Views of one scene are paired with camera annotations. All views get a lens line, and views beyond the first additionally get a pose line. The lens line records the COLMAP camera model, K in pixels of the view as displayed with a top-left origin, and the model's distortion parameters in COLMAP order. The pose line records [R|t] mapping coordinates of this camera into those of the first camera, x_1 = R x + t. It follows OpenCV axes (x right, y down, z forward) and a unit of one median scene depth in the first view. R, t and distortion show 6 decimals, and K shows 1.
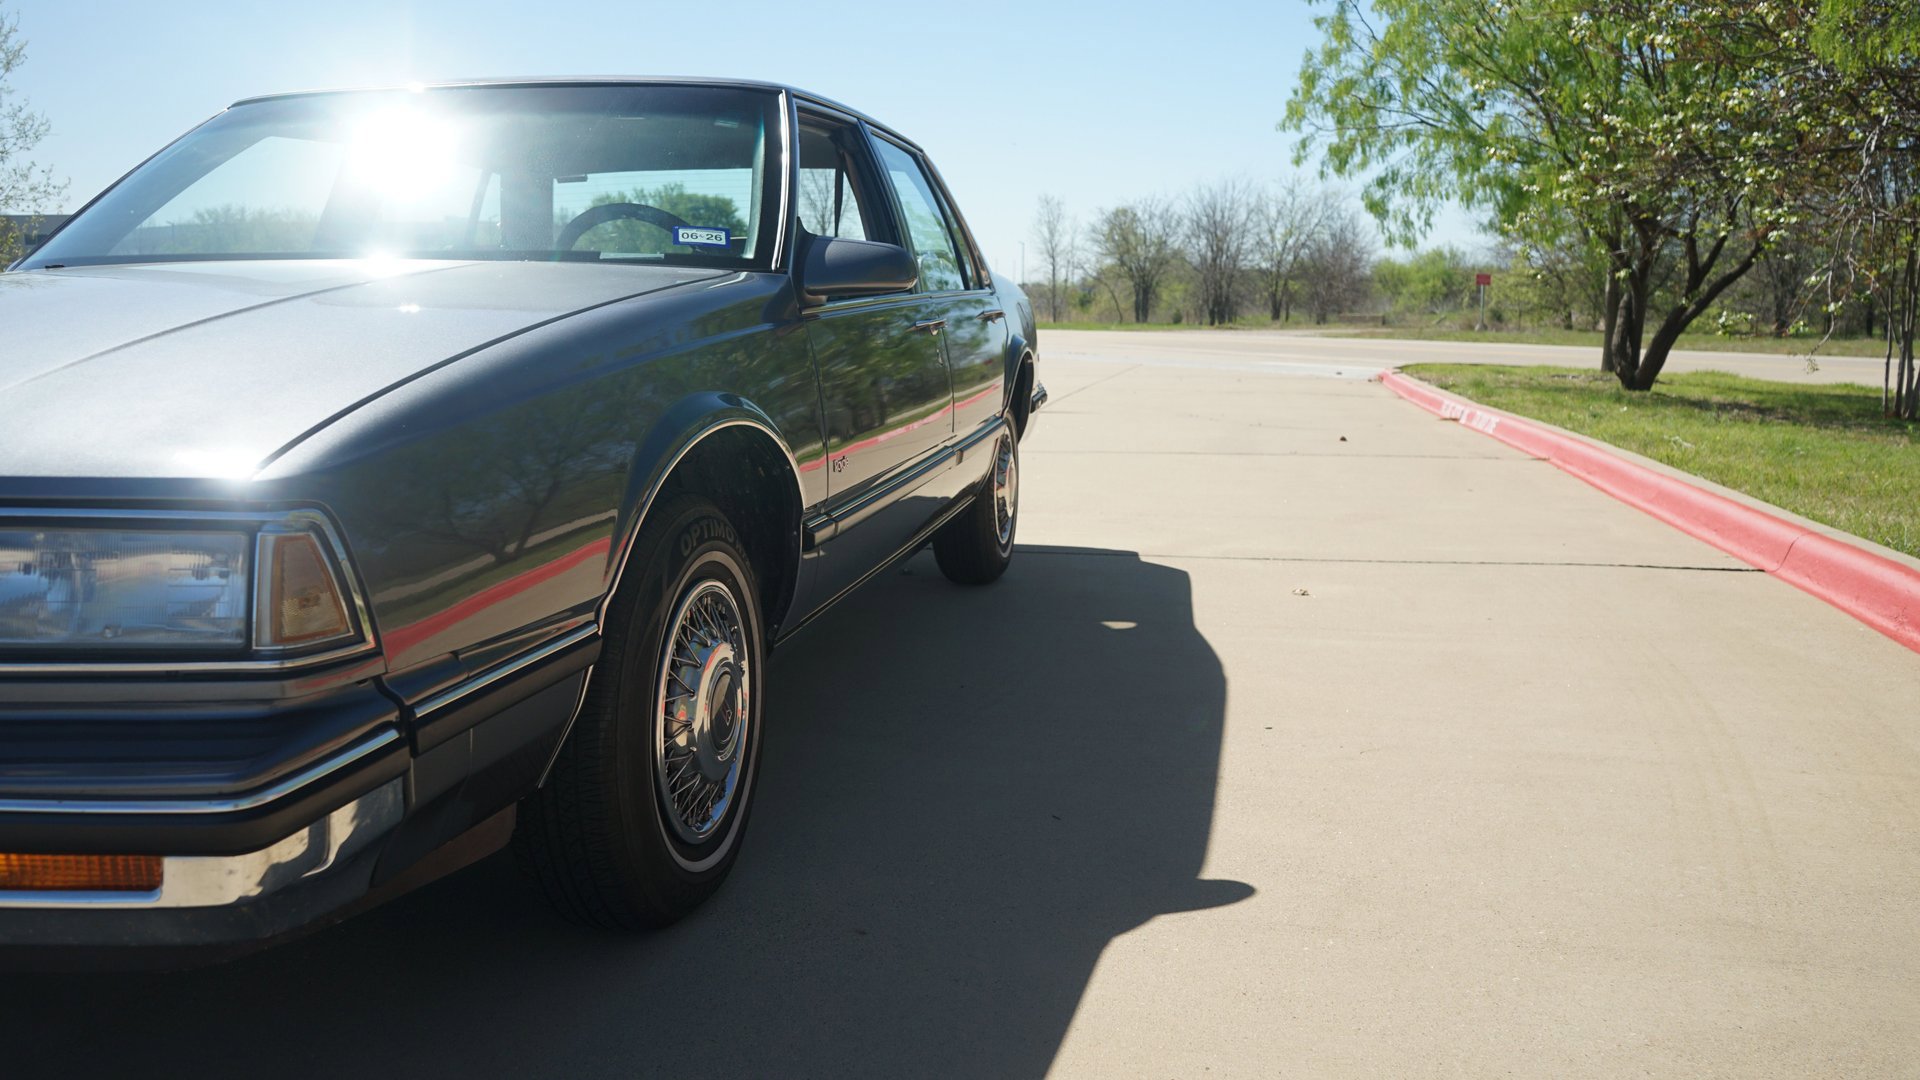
lens RADIAL K [[1517.2, 0, 958.8], [0, 1517.2, 537.8], [0, 0, 1]] dist [-0.026184, 0.016223]
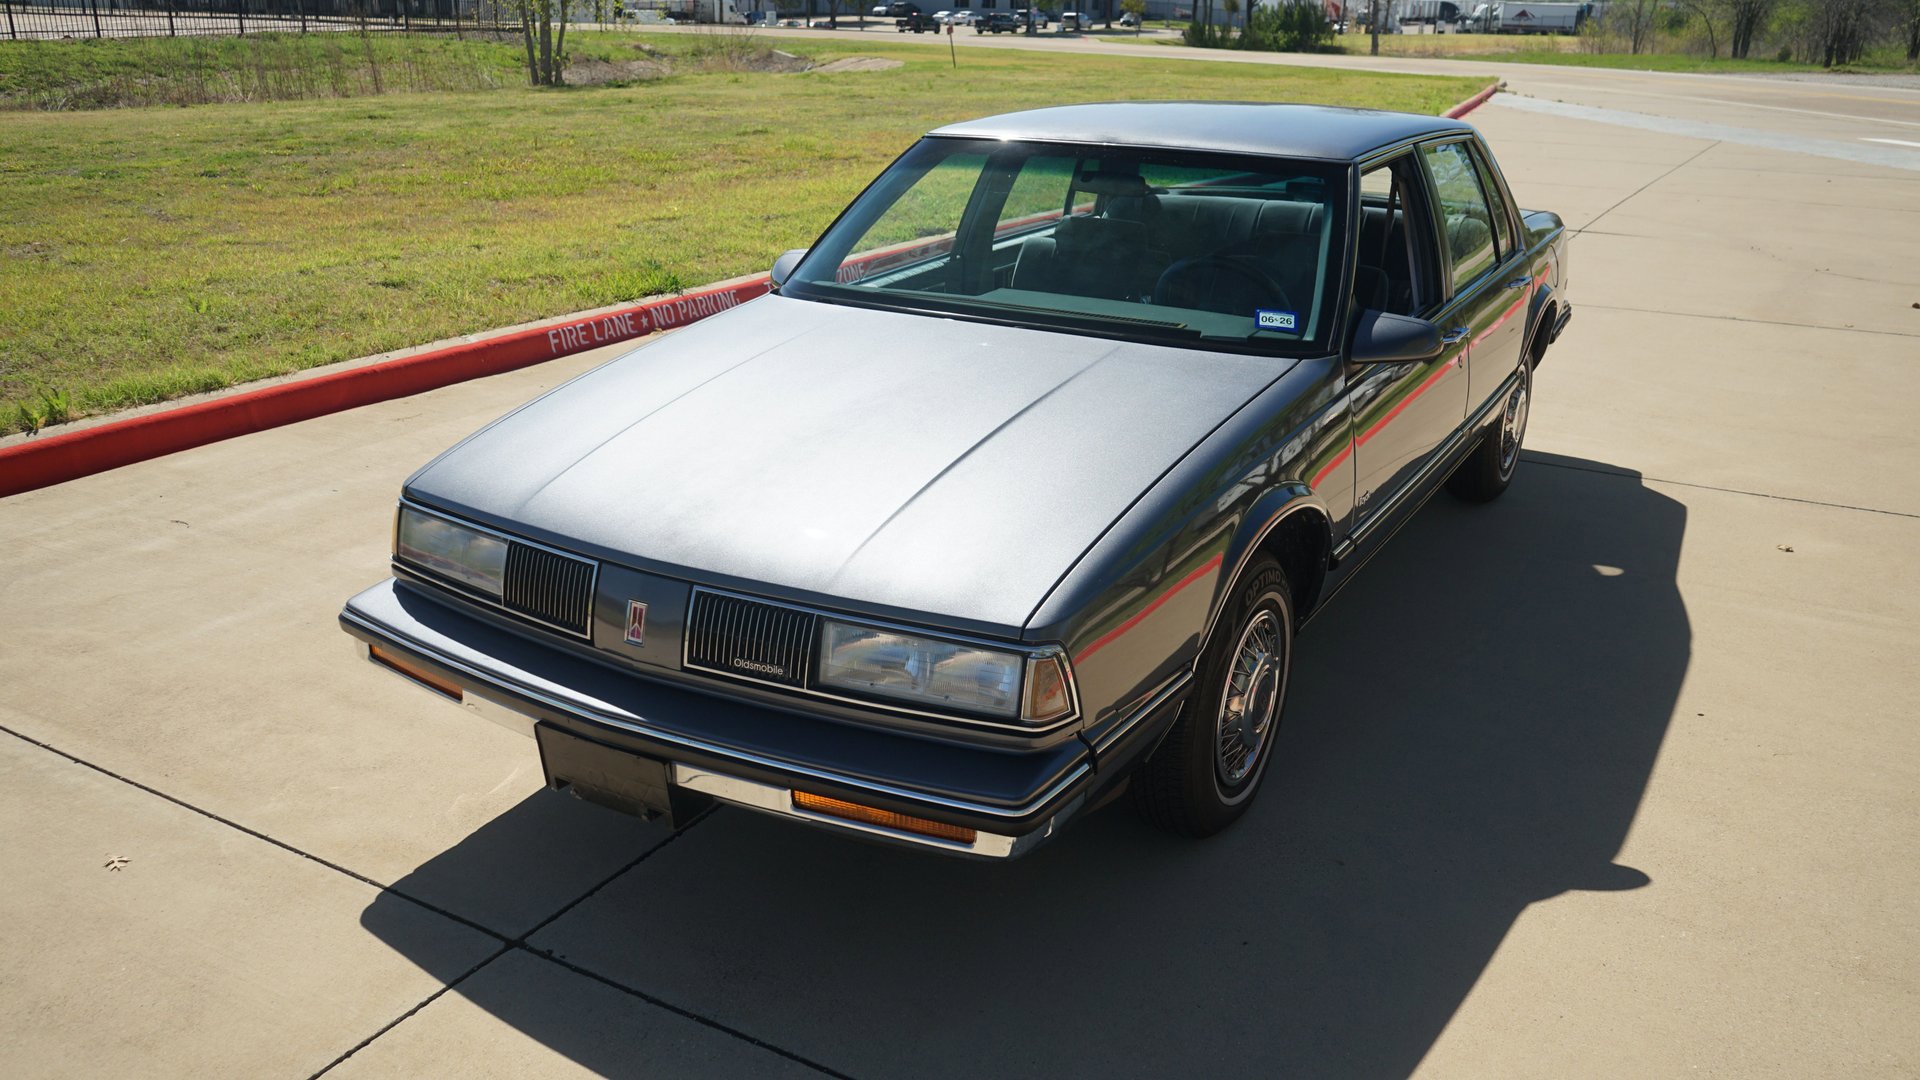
lens RADIAL K [[1517.2, 0, 954.8], [0, 1517.2, 539.9], [0, 0, 1]] dist [-0.026184, 0.016223]
pose [[0.941582, 0.122881, -0.313567, 0.005651], [-0.063755, 0.979261, 0.192310, -0.316465], [0.330695, -0.161084, 0.929889, -0.457432]]
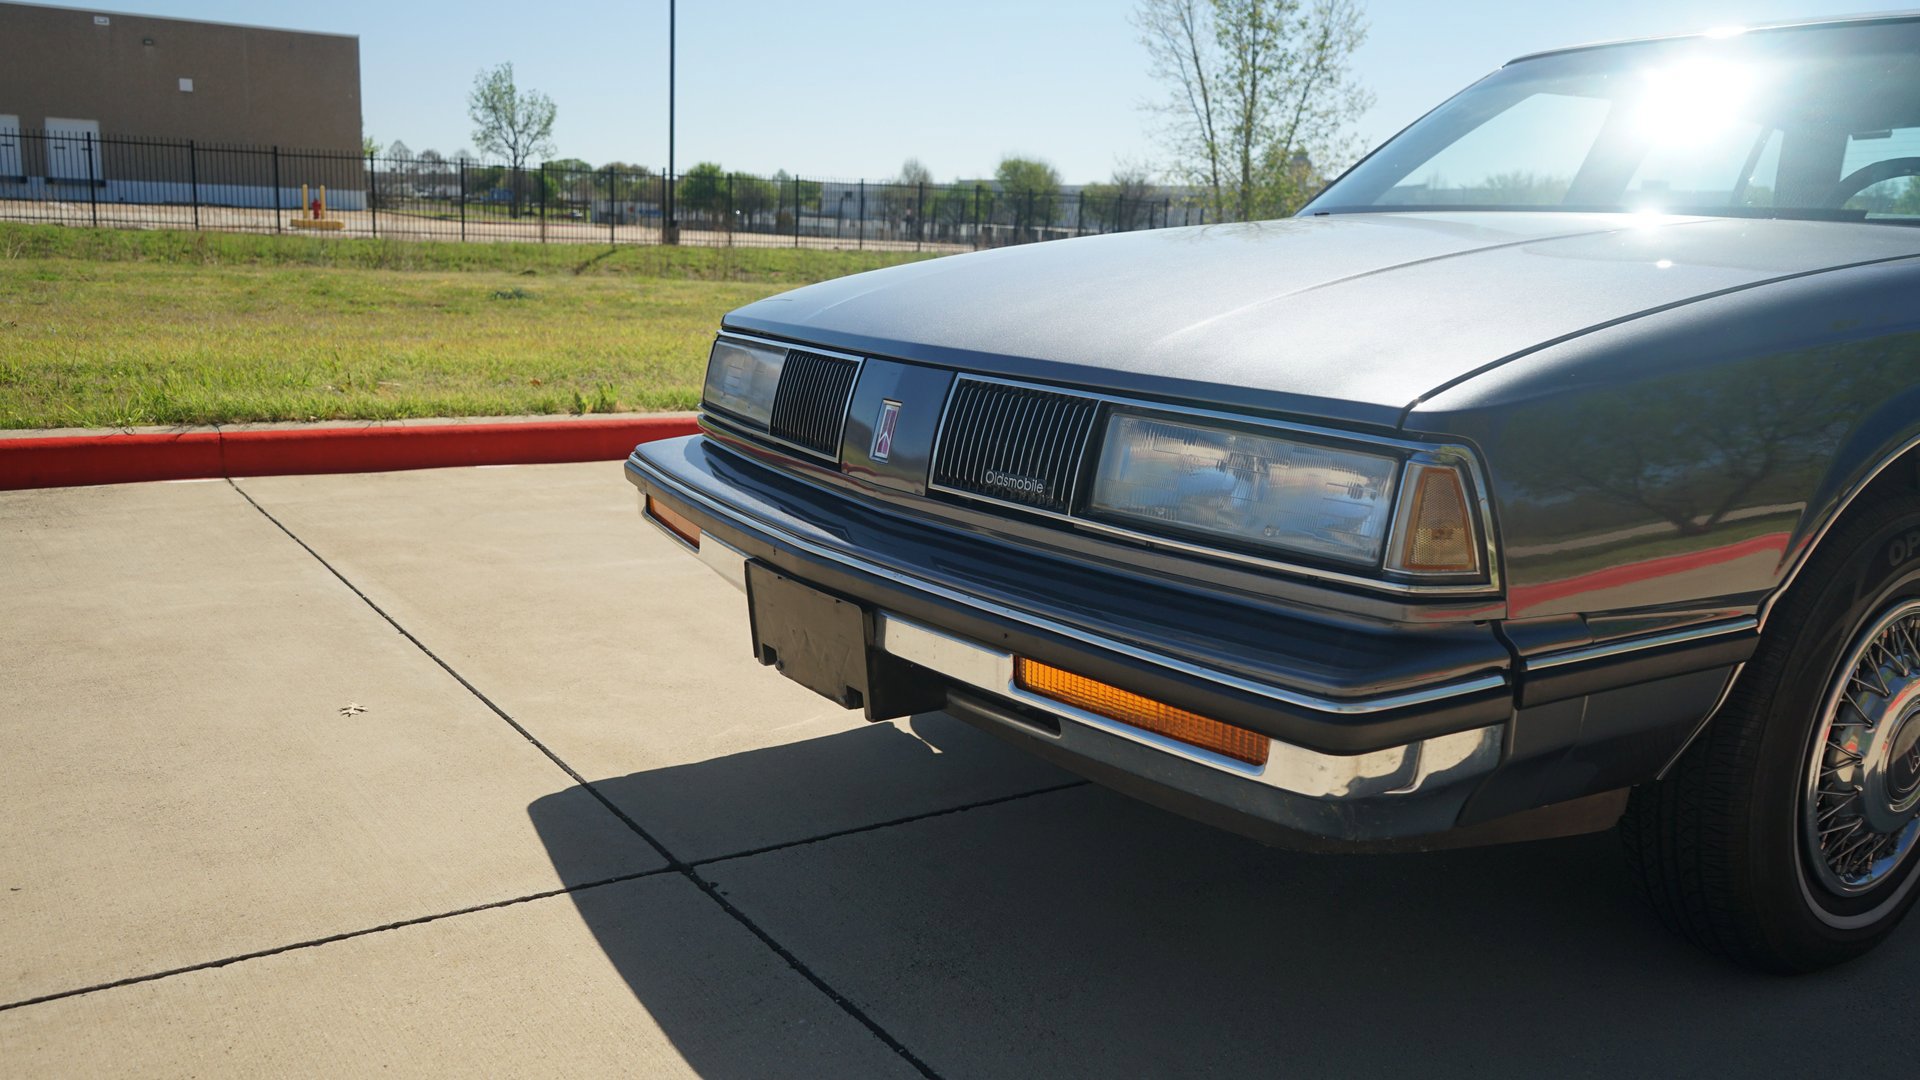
lens RADIAL K [[1517.2, 0, 960.3], [0, 1517.2, 551.5], [0, 0, 1]] dist [-0.026184, 0.016223]
pose [[0.706382, 0.171390, -0.686767, 0.029647], [-0.151287, 0.984379, 0.090055, 0.007136], [0.691474, 0.040286, 0.721277, 0.023034]]
